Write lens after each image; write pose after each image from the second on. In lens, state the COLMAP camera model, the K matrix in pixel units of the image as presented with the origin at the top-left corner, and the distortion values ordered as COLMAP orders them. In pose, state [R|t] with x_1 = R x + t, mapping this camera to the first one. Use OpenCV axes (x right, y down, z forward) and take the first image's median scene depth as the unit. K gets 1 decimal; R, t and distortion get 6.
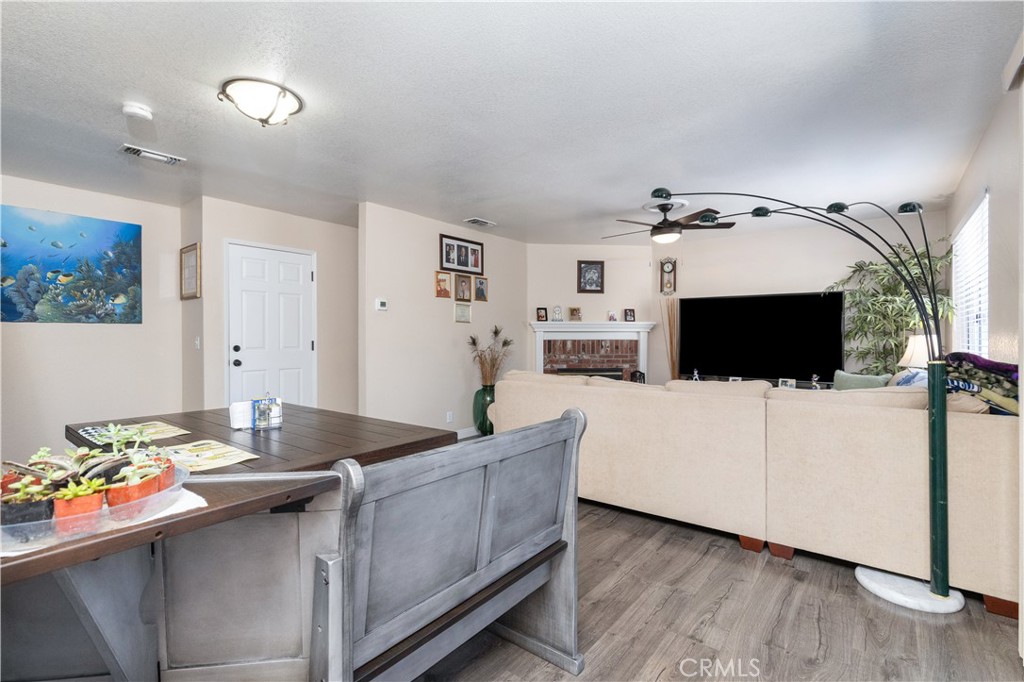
lens RADIAL K [[461.7, 0, 509.9], [0, 461.7, 346.0], [0, 0, 1]] dist [0.001863, -0.001293]
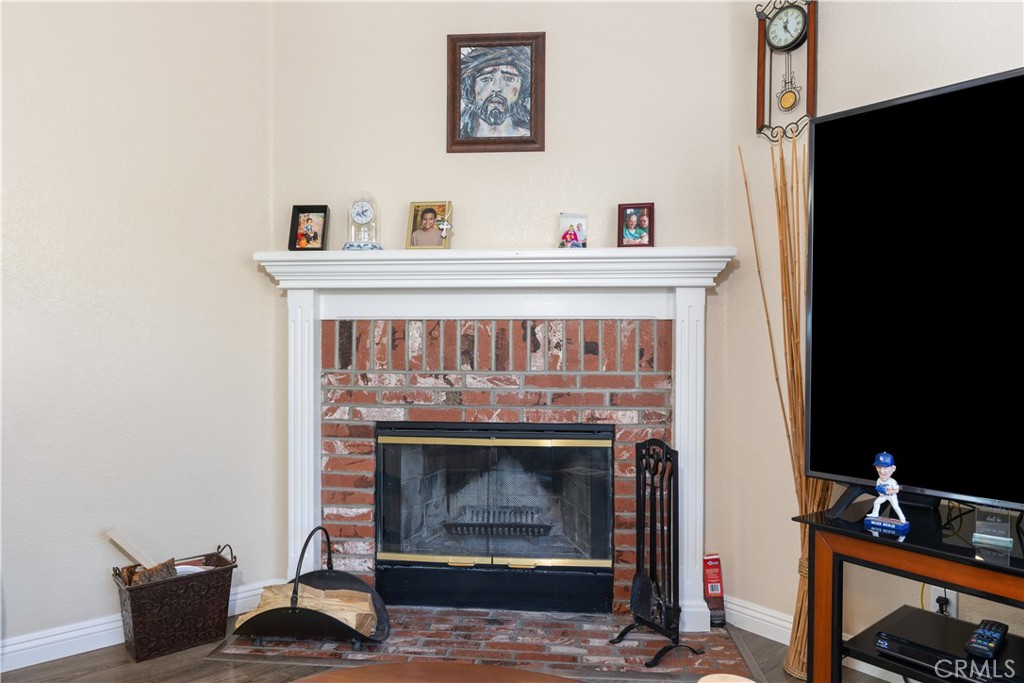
lens RADIAL K [[705.1, 0, 514.9], [0, 705.1, 343.0], [0, 0, 1]] dist [0.002976, 0.000343]
pose [[0.982453, 0.002965, -0.186485, 0.266654], [-0.005605, 0.999891, -0.013631, 0.006280], [0.186425, 0.014437, 0.982363, 0.591449]]
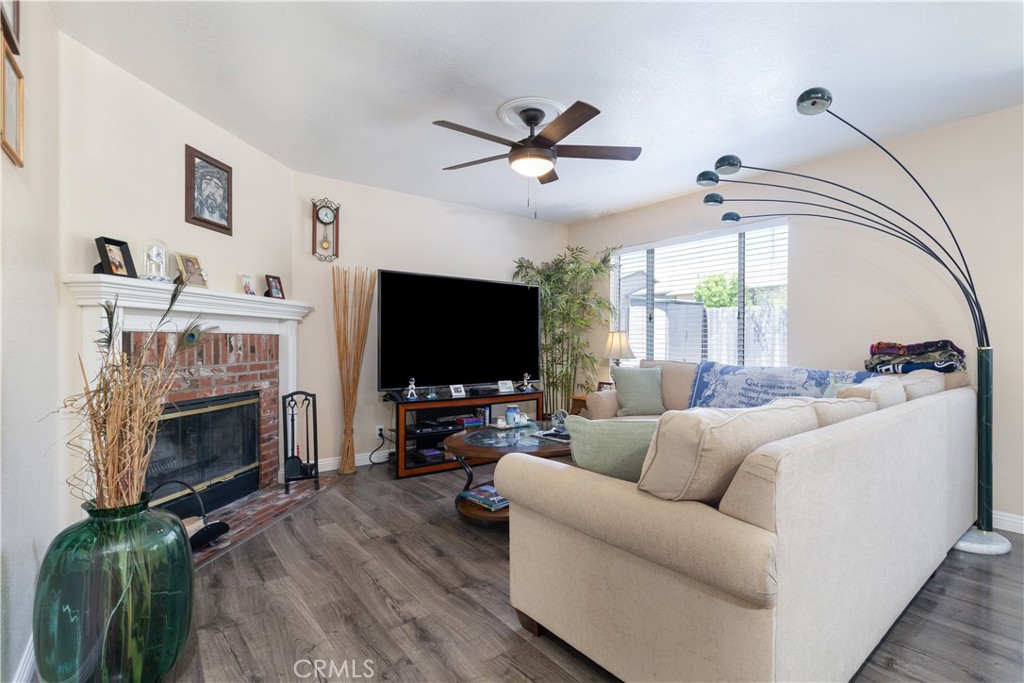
lens RADIAL K [[493.3, 0, 521.5], [0, 493.3, 339.7], [0, 0, 1]] dist [0.011453, -0.000447]
pose [[0.208522, 0.003453, 0.978012, -0.232474], [0.016270, 0.999843, -0.006999, 0.001278], [-0.977882, 0.017372, 0.208433, 0.609234]]
